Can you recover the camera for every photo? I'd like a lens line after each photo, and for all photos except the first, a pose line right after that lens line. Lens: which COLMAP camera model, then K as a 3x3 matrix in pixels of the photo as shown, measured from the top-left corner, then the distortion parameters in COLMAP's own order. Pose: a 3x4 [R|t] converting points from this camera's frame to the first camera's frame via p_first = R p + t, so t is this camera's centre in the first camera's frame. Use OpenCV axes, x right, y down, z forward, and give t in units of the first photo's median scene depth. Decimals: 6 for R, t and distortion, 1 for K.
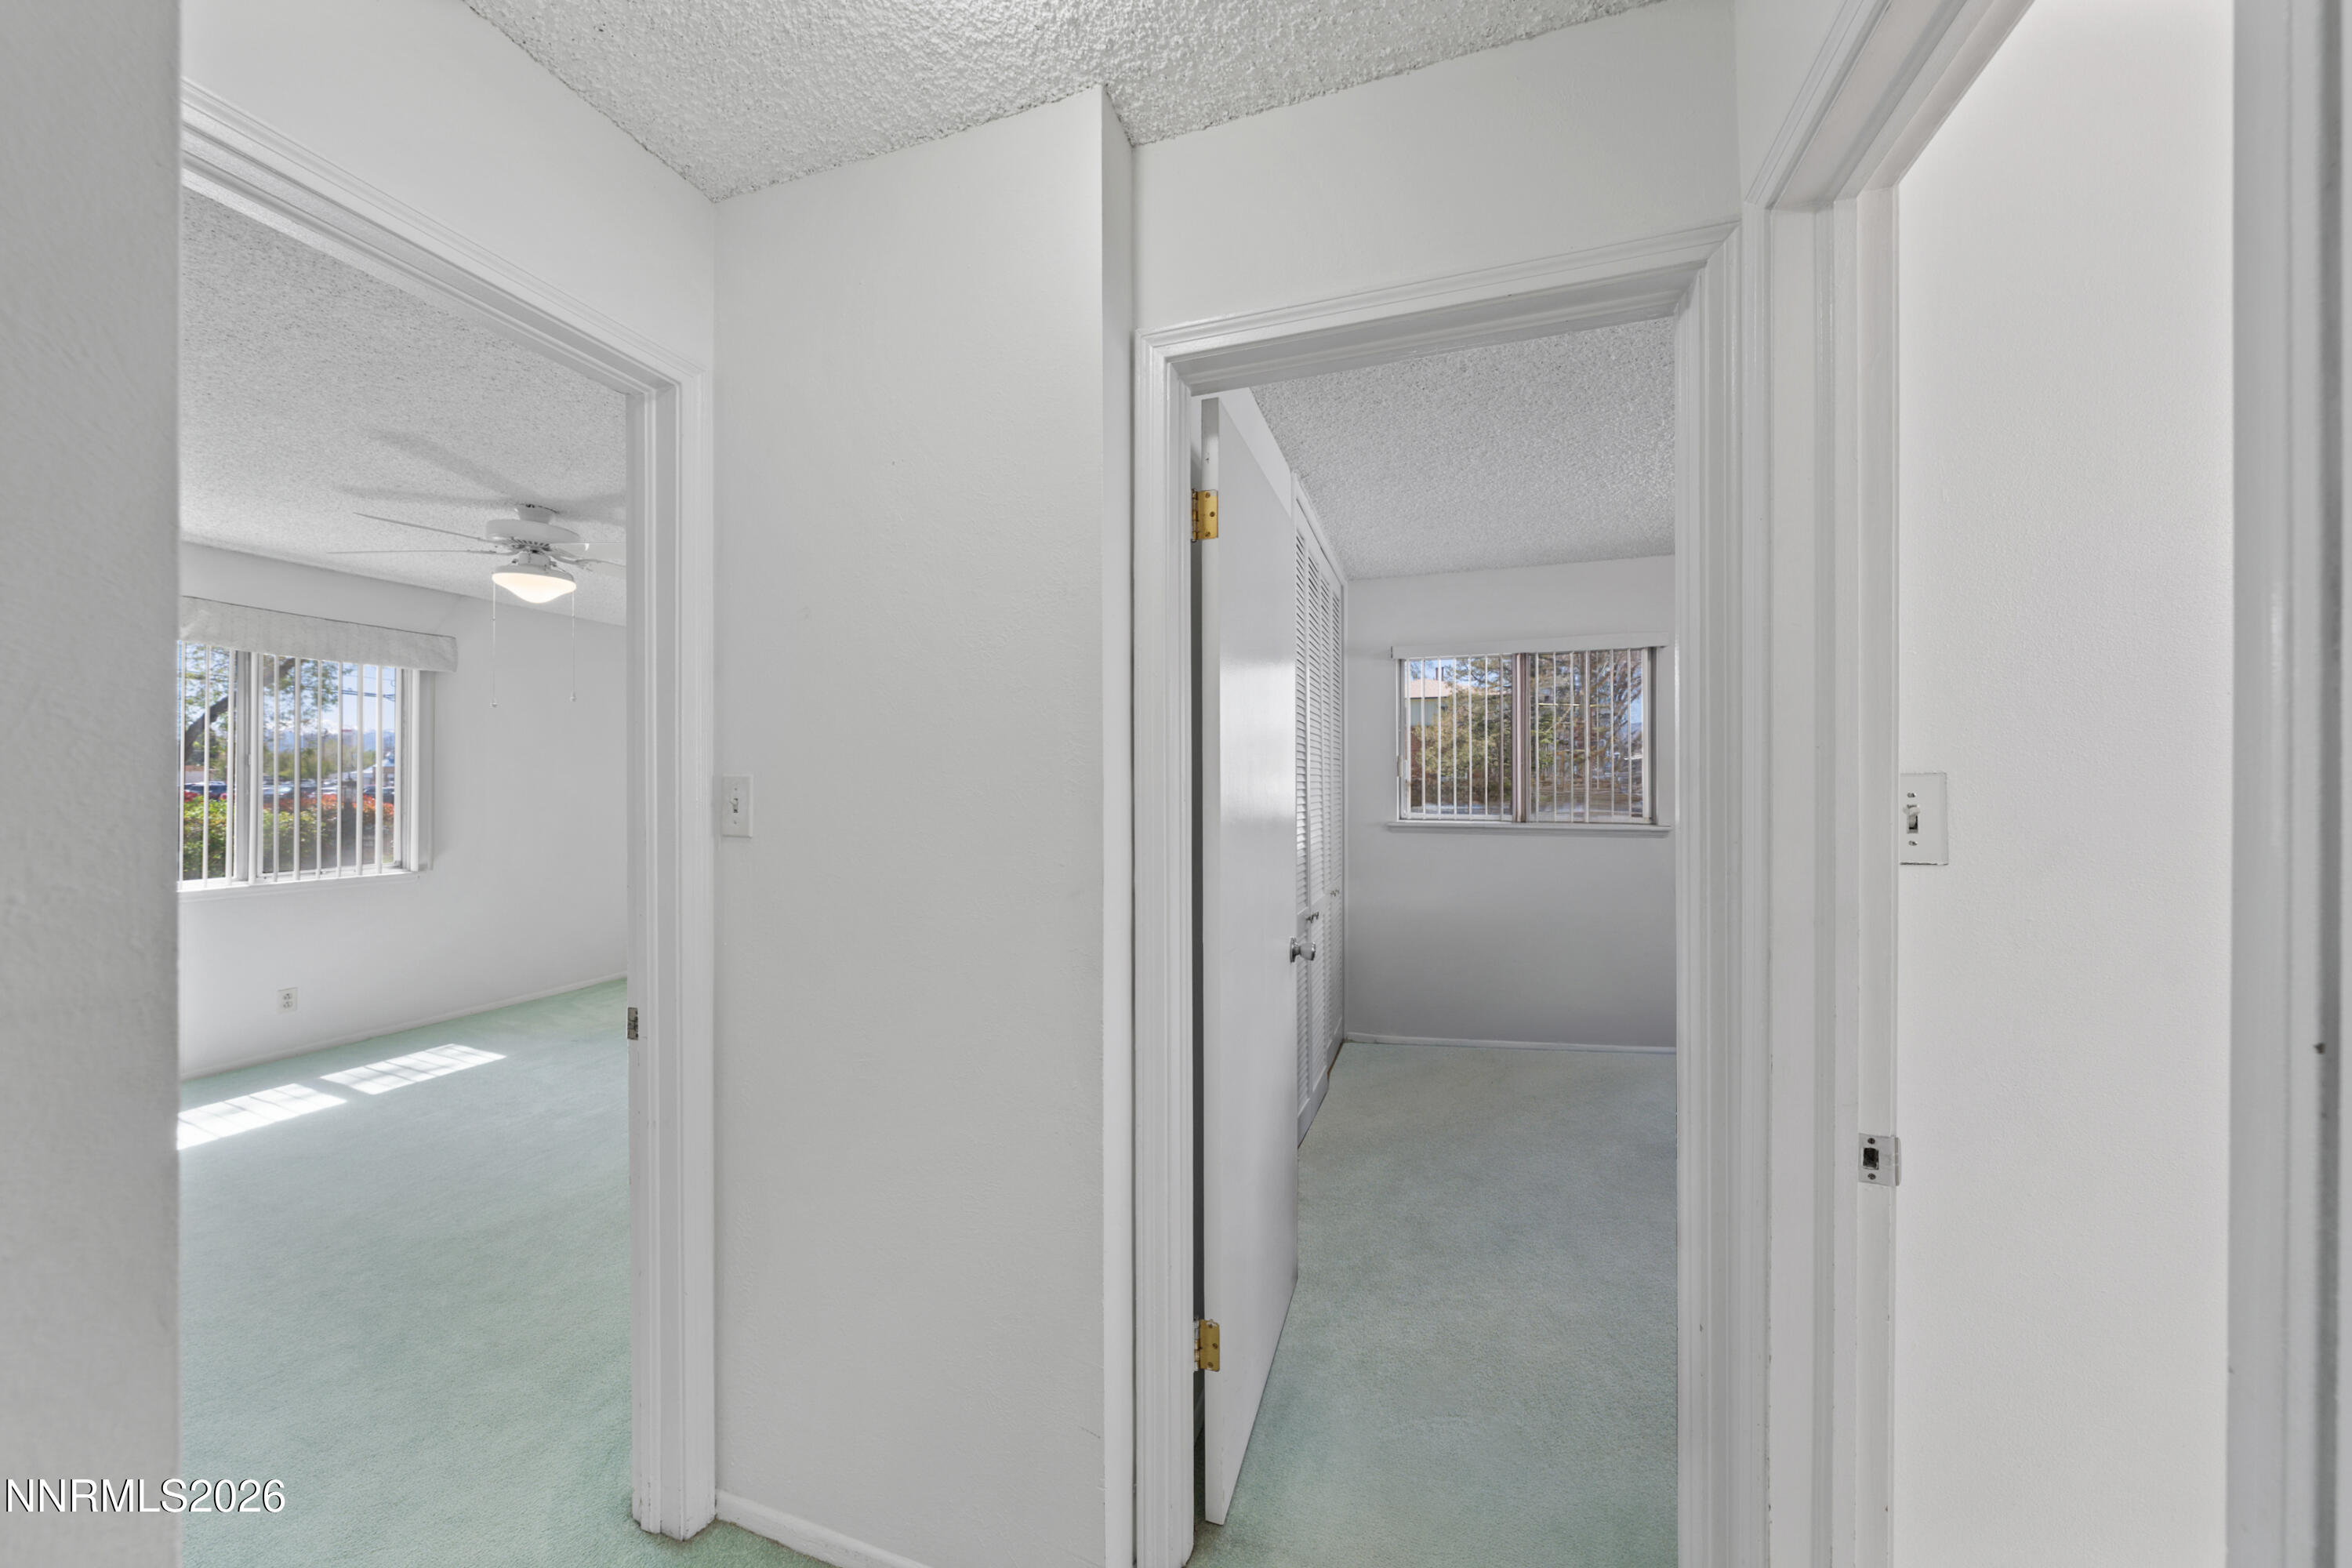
lens RADIAL K [[799.8, 0, 1172.8], [0, 799.8, 788.2], [0, 0, 1]] dist [-0.001893, 0.000489]
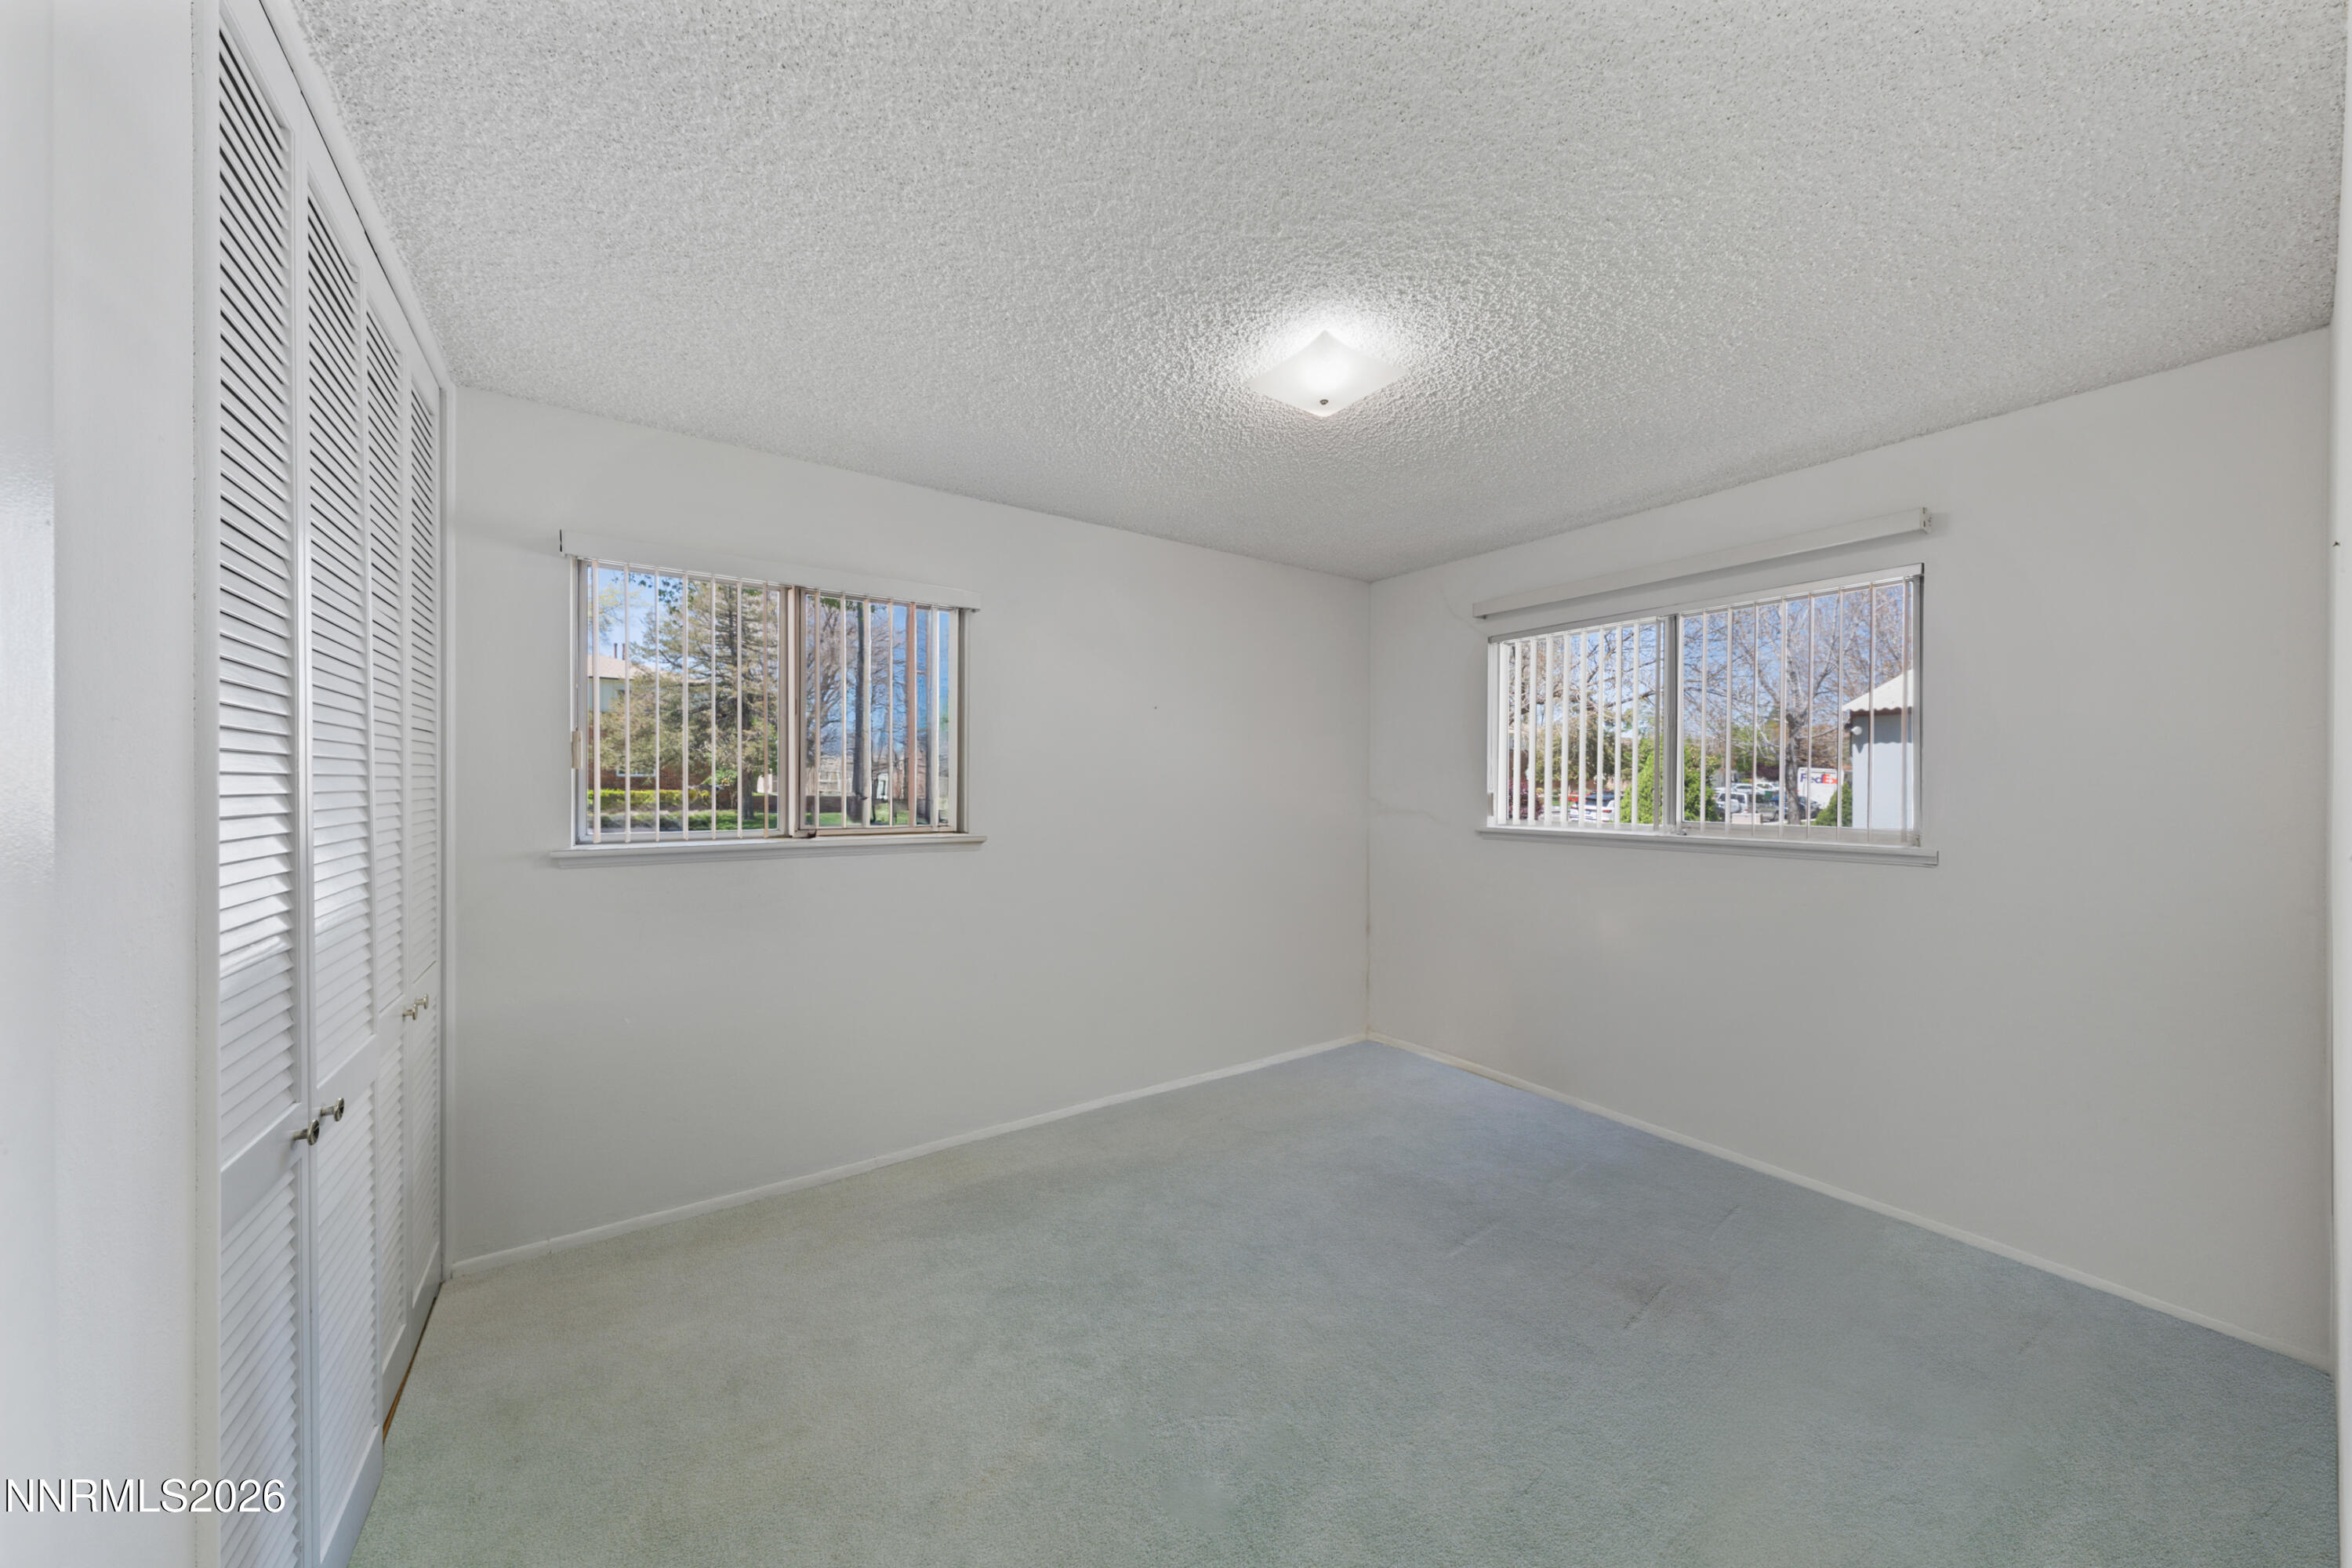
lens RADIAL K [[799.8, 0, 1172.4], [0, 799.8, 776.7], [0, 0, 1]] dist [-0.001893, 0.000489]
pose [[0.597038, 0.007438, 0.802179, 0.082879], [0.002993, 0.999929, -0.011499, -0.000561], [-0.802207, 0.009266, 0.596973, 0.326760]]
